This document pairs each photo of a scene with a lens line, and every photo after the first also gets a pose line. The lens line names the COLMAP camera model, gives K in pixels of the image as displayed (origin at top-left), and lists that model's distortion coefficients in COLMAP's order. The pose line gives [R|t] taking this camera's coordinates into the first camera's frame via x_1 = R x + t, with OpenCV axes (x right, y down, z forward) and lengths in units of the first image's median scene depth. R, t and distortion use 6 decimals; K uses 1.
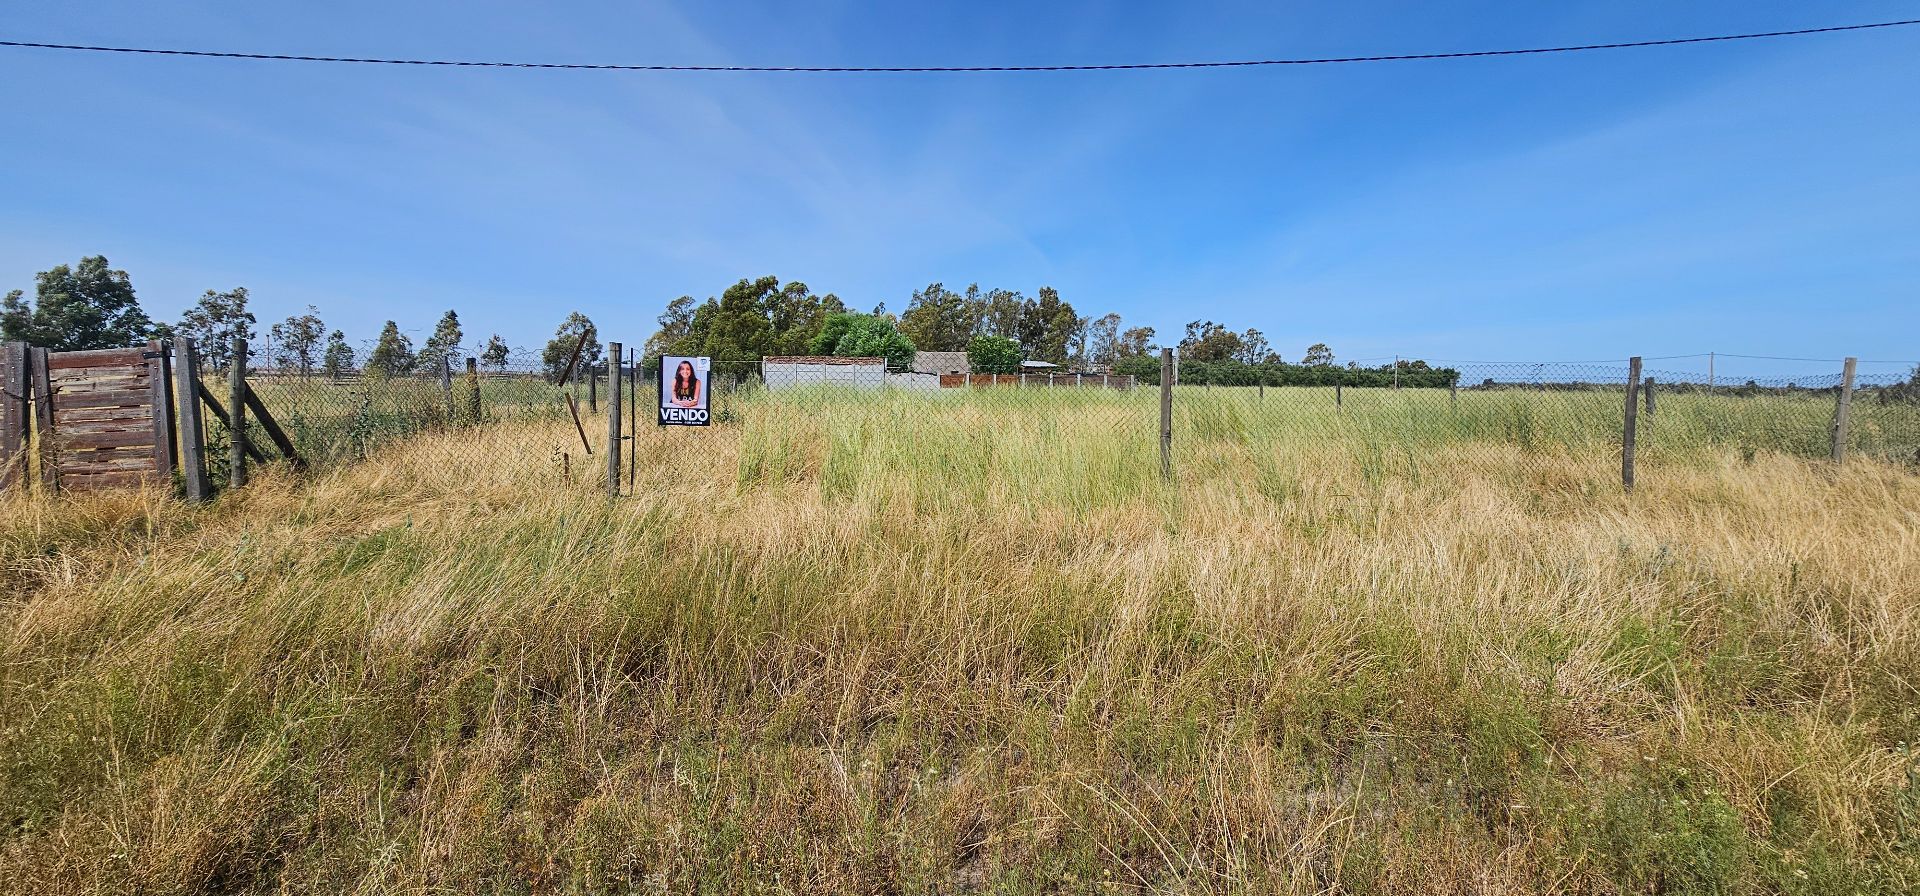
lens RADIAL K [[784.5, 0, 968.2], [0, 784.5, 437.9], [0, 0, 1]] dist [-0.001944, 0.000747]
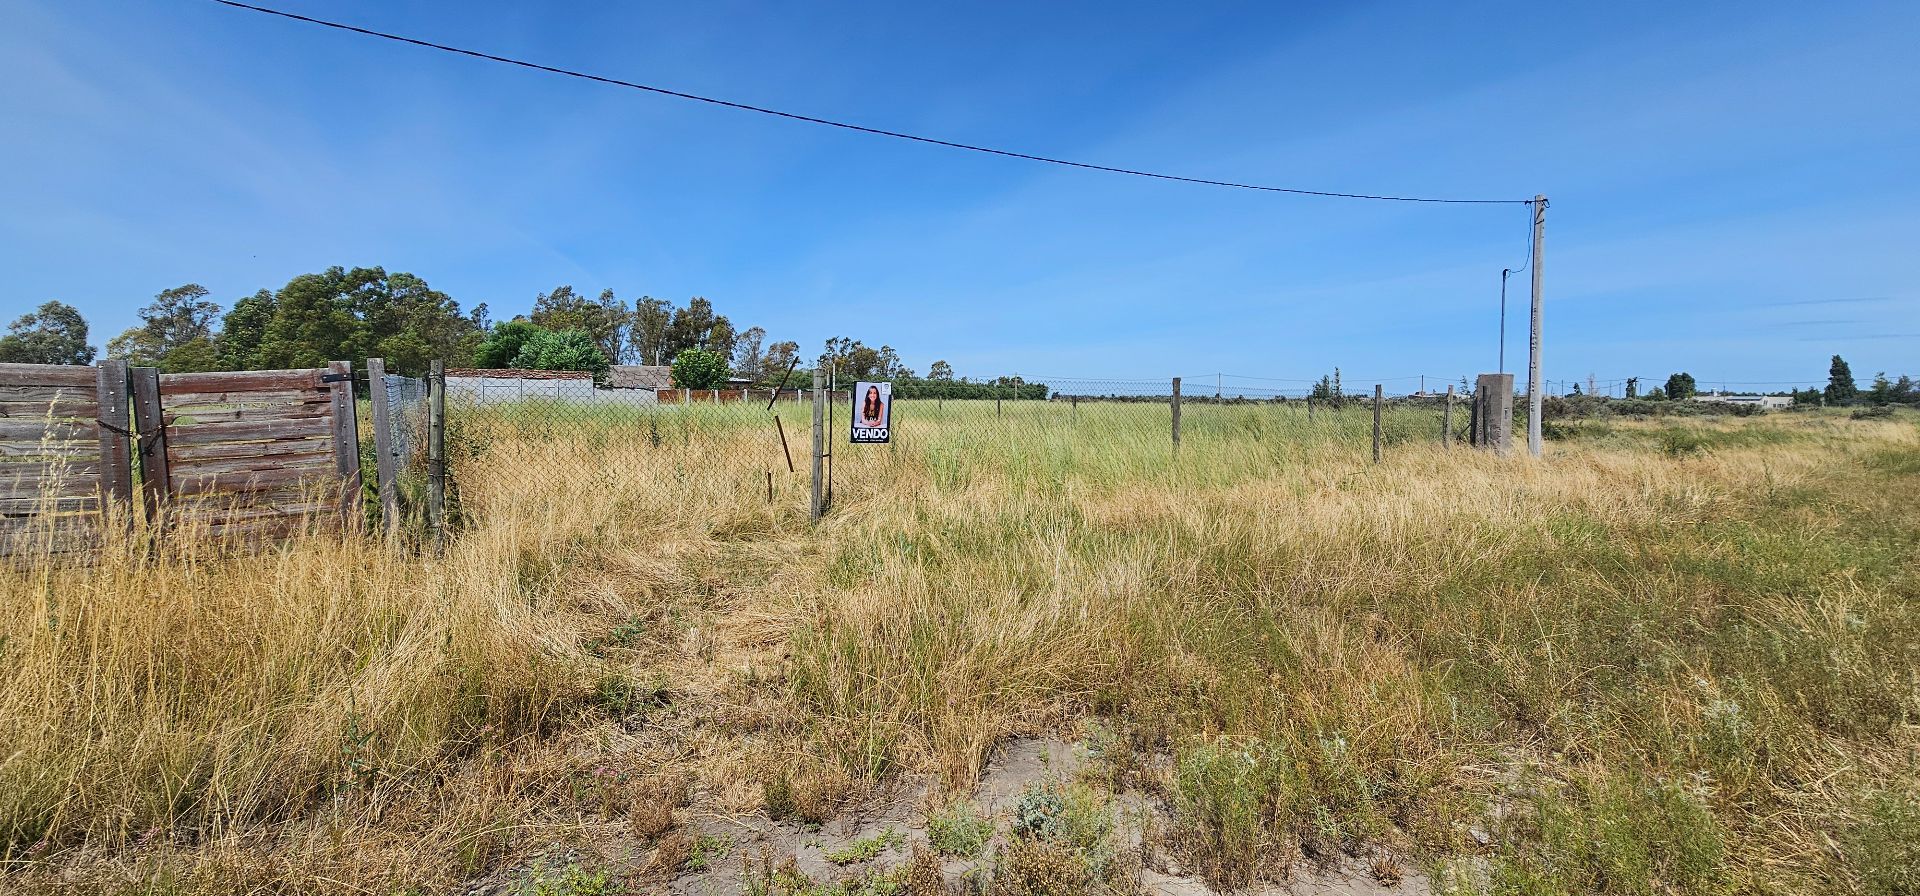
lens RADIAL K [[784.5, 0, 964.9], [0, 784.5, 437.2], [0, 0, 1]] dist [-0.001944, 0.000747]
pose [[0.890610, -0.026368, 0.454002, -0.069301], [0.034406, 0.999363, -0.009452, -0.000817], [-0.453464, 0.024039, 0.890951, -0.005921]]
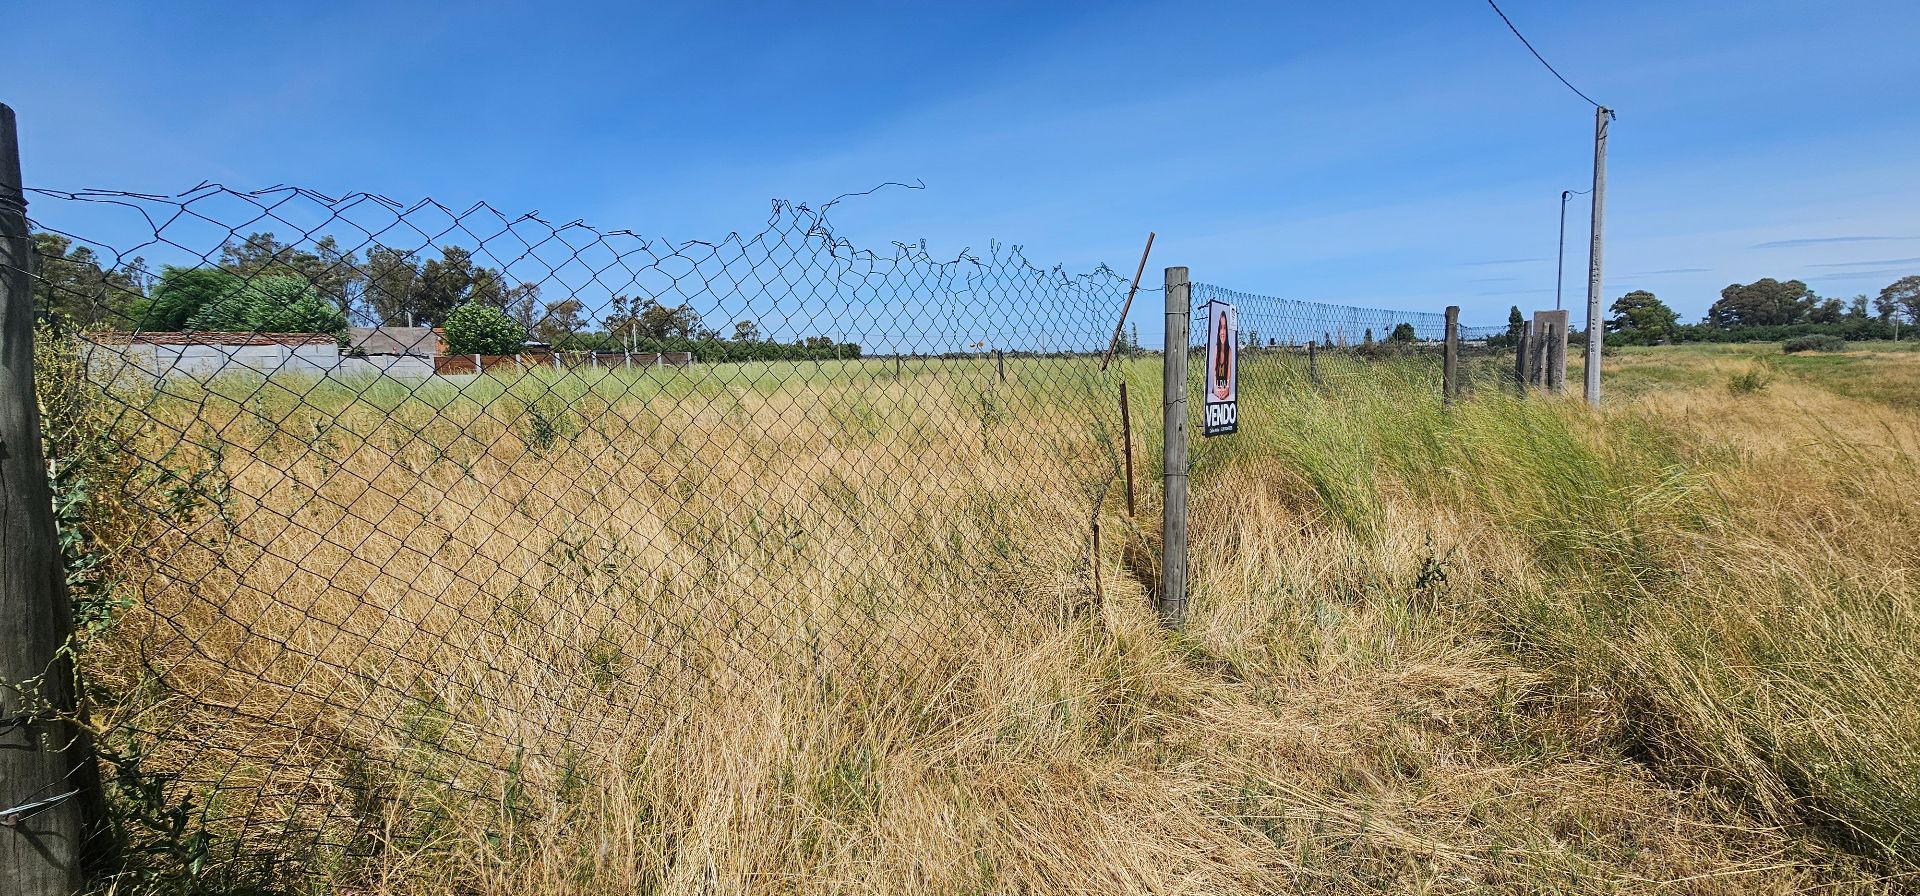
lens RADIAL K [[784.5, 0, 967.4], [0, 784.5, 445.0], [0, 0, 1]] dist [-0.001944, 0.000747]
pose [[0.746106, -0.097759, 0.658612, -0.077545], [0.073328, 0.995210, 0.064652, -0.005113], [-0.661778, 0.000057, 0.749700, 0.065788]]
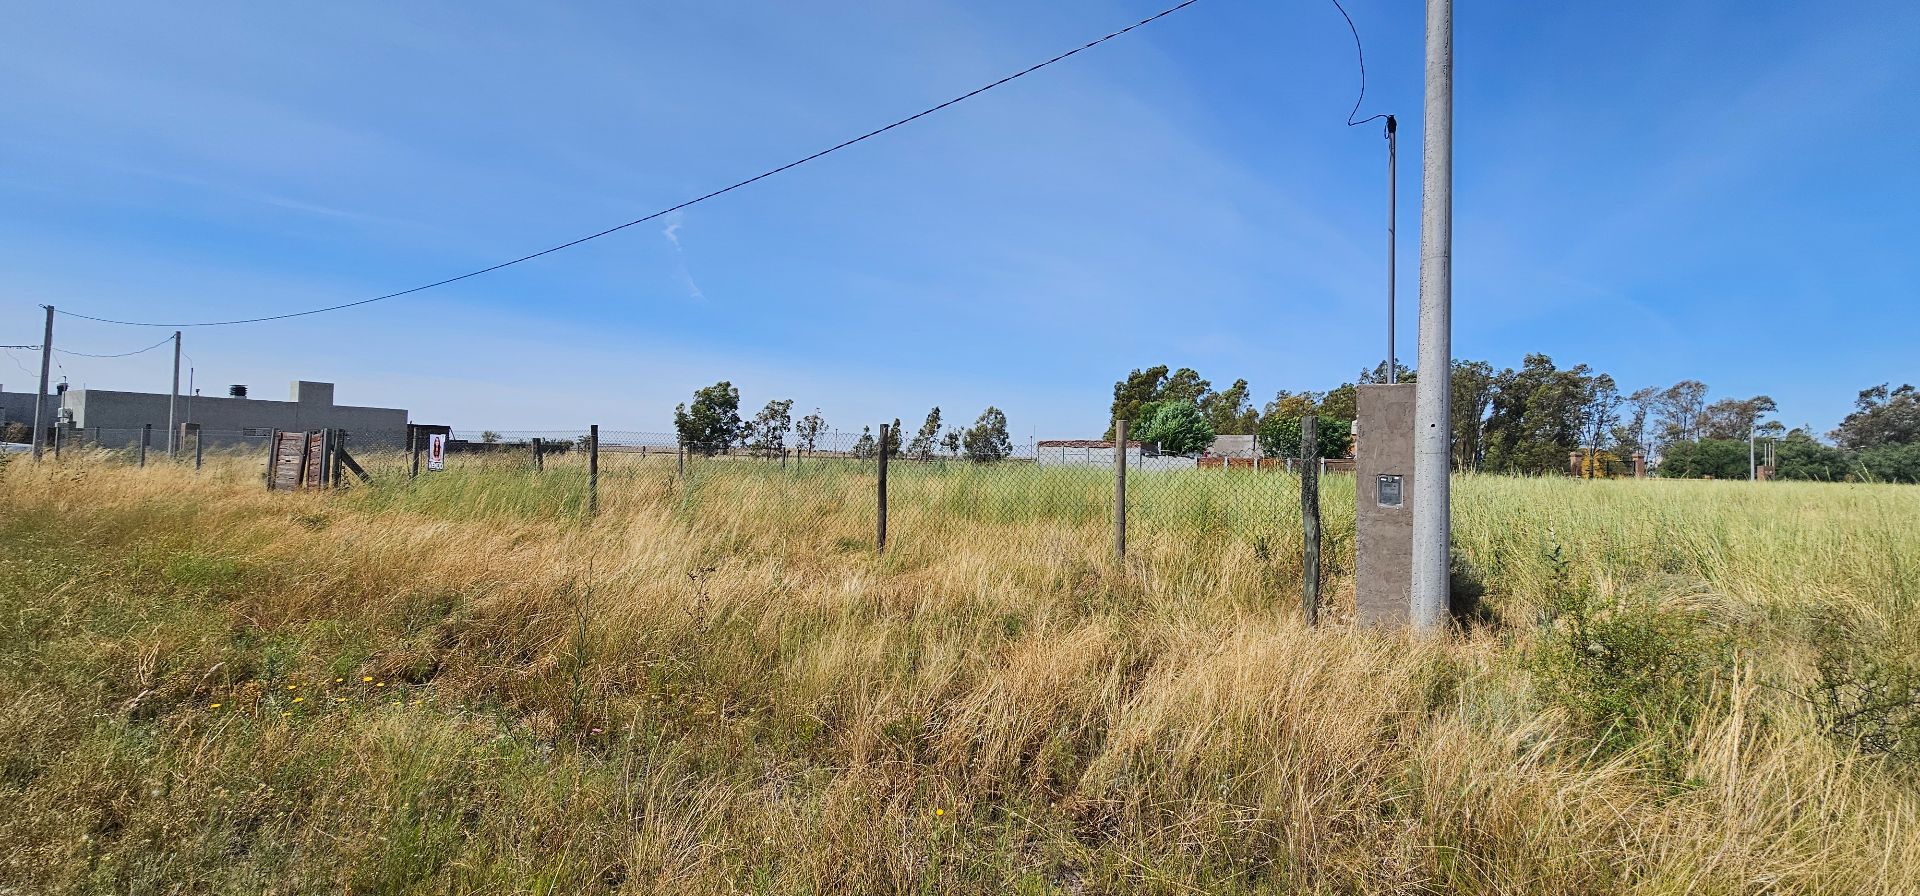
lens RADIAL K [[784.5, 0, 967.4], [0, 784.5, 436.3], [0, 0, 1]] dist [-0.001944, 0.000747]
pose [[0.798521, -0.010186, -0.601881, 0.161607], [-0.057460, 0.994002, -0.093054, -0.000073], [0.599219, 0.108890, 0.793145, 0.027214]]
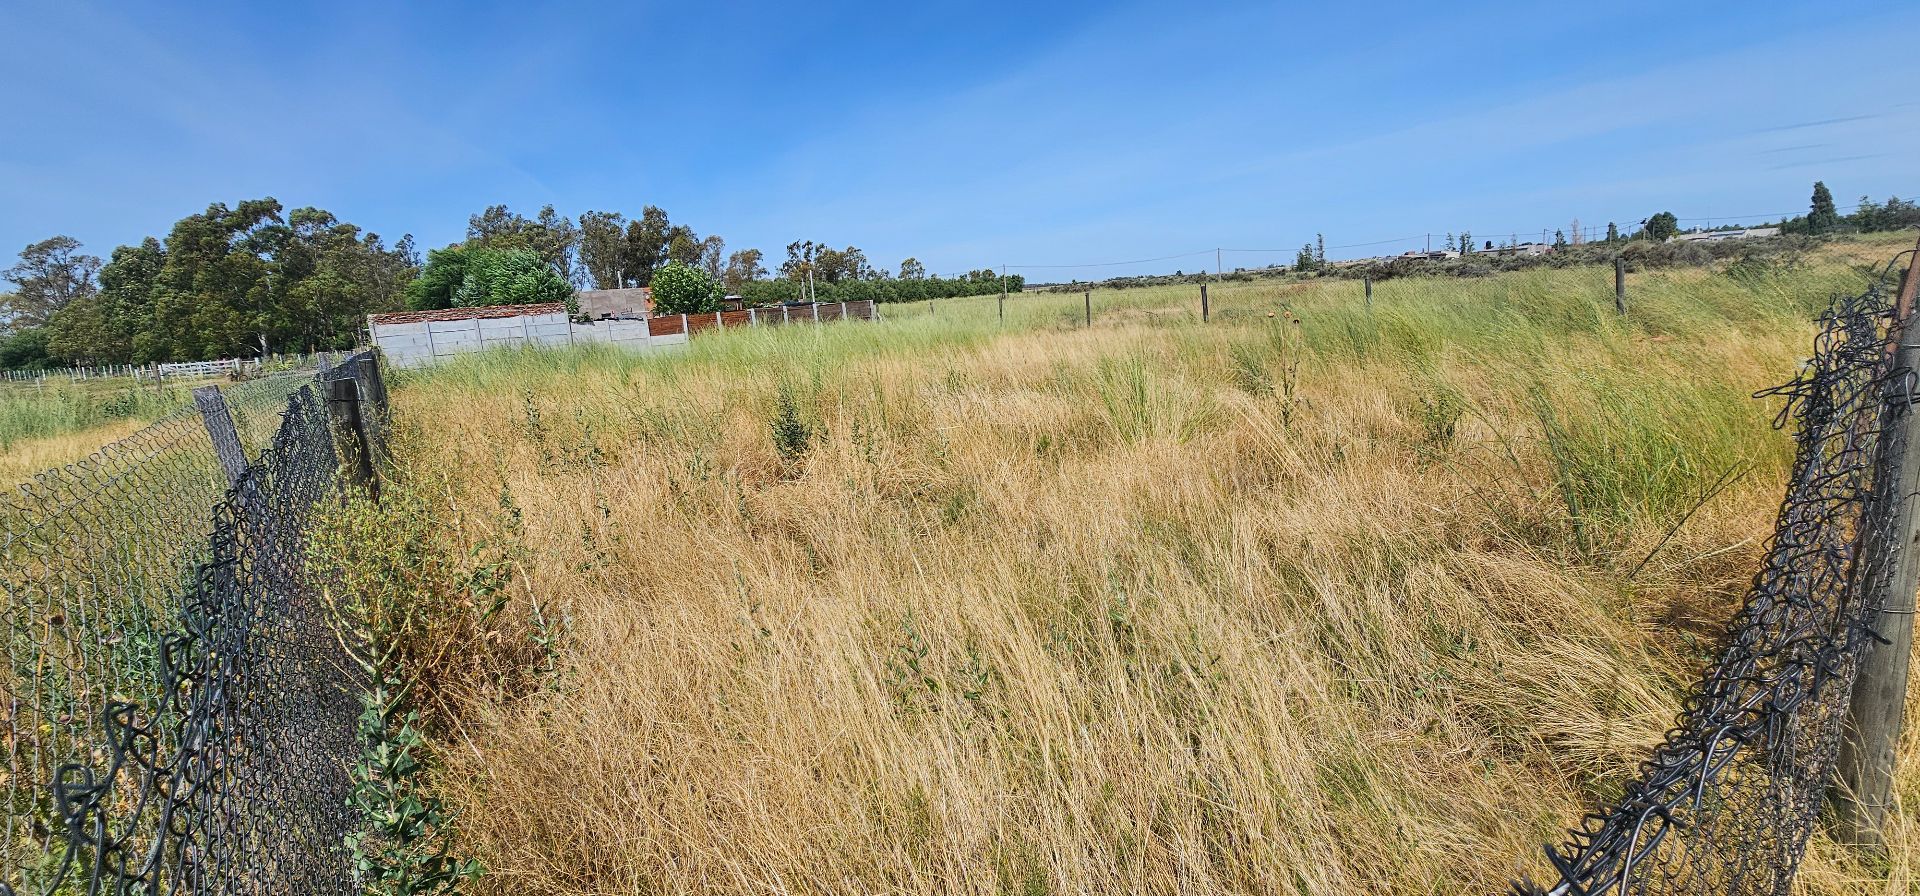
lens RADIAL K [[784.5, 0, 963.4], [0, 784.5, 435.8], [0, 0, 1]] dist [-0.001944, 0.000747]
pose [[0.863122, -0.160650, 0.478762, -0.078735], [0.116050, 0.985776, 0.121561, -0.012490], [-0.491481, -0.049362, 0.869488, 0.085555]]
